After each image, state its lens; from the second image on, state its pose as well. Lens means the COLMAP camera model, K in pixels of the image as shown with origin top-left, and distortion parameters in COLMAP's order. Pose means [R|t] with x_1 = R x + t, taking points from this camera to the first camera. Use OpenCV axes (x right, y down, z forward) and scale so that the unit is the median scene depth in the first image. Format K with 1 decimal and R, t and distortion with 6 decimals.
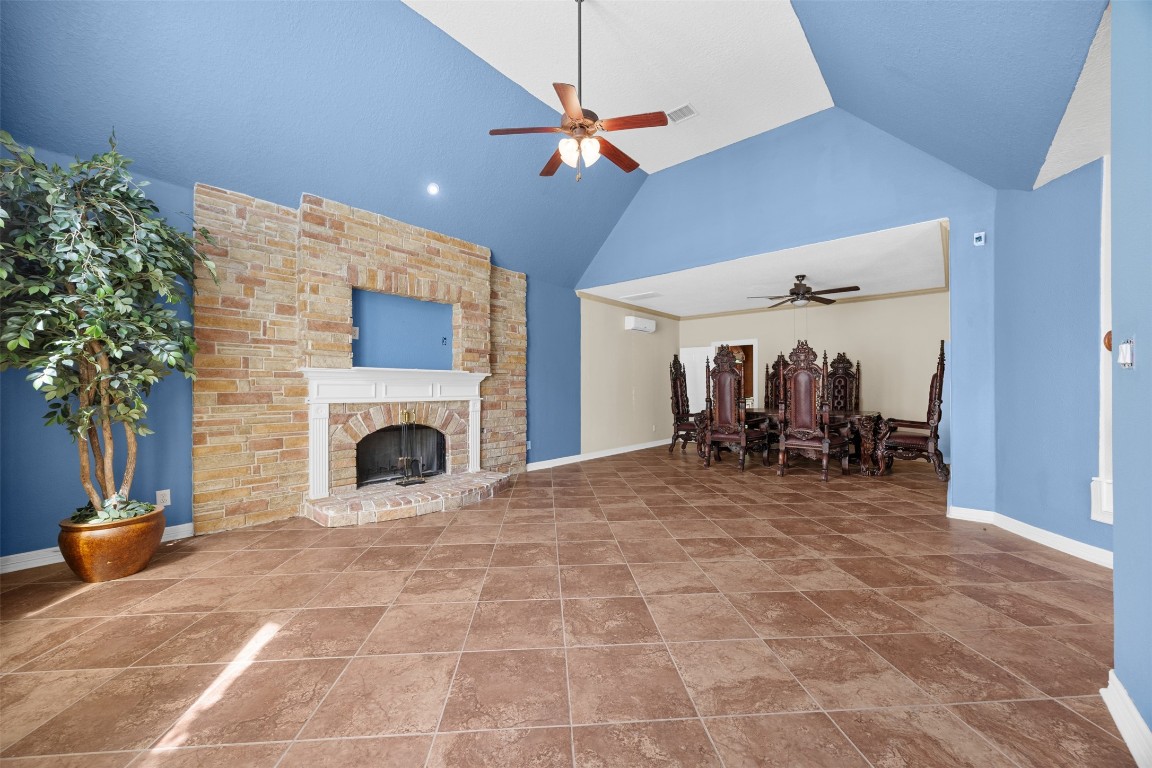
lens RADIAL K [[440.4, 0, 585.0], [0, 440.4, 385.7], [0, 0, 1]] dist [-0.001795, -0.000530]
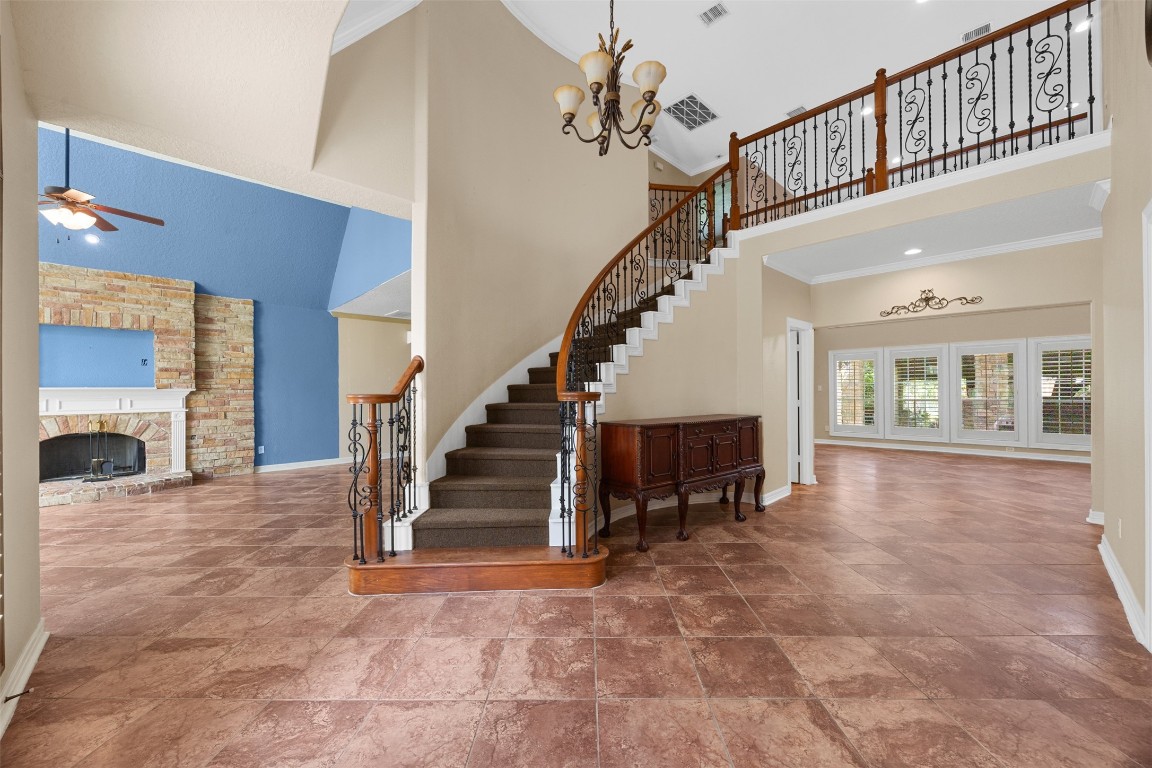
lens RADIAL K [[440.4, 0, 580.0], [0, 440.4, 389.7], [0, 0, 1]] dist [-0.001795, -0.000530]
pose [[0.994933, -0.009680, -0.100075, 1.174478], [0.009848, 0.999951, 0.001183, -0.020476], [0.100058, -0.002163, 0.994979, -0.073499]]
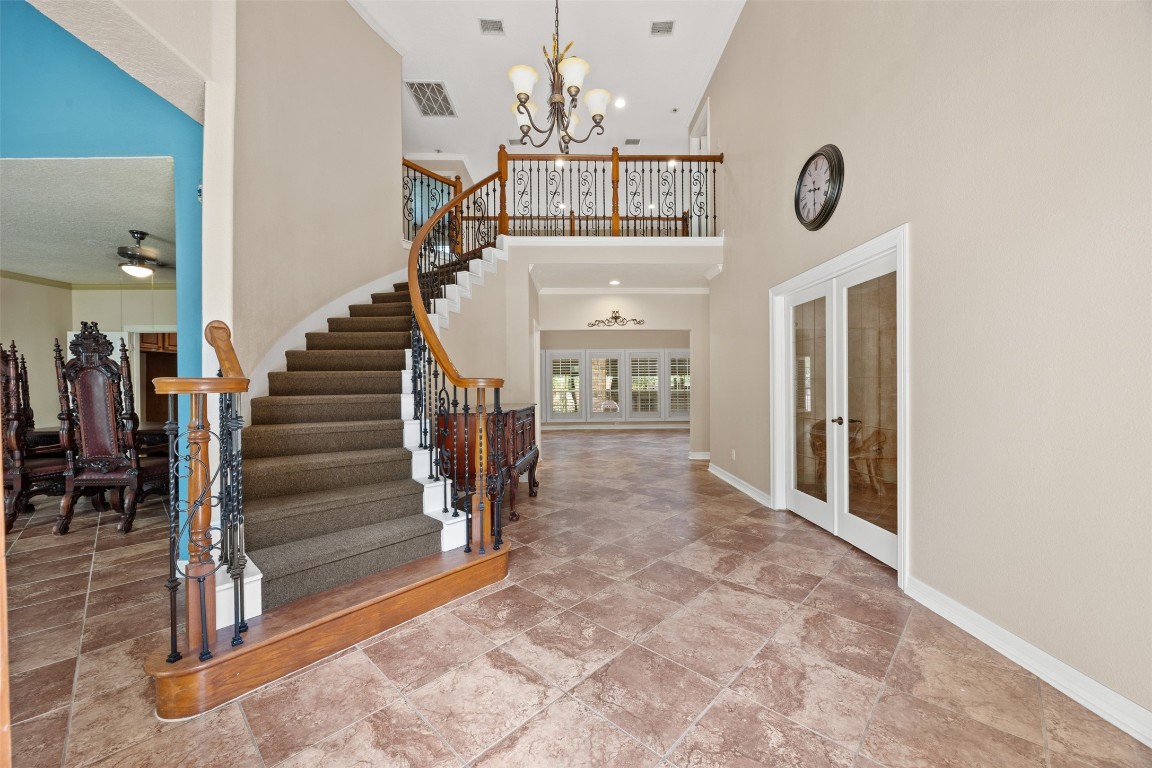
lens RADIAL K [[440.4, 0, 586.2], [0, 440.4, 386.4], [0, 0, 1]] dist [-0.001795, -0.000530]
pose [[0.747748, -0.013040, 0.663854, 0.788142], [0.008753, 0.999914, 0.009782, -0.009763], [-0.663925, -0.001504, 0.747798, 0.021049]]
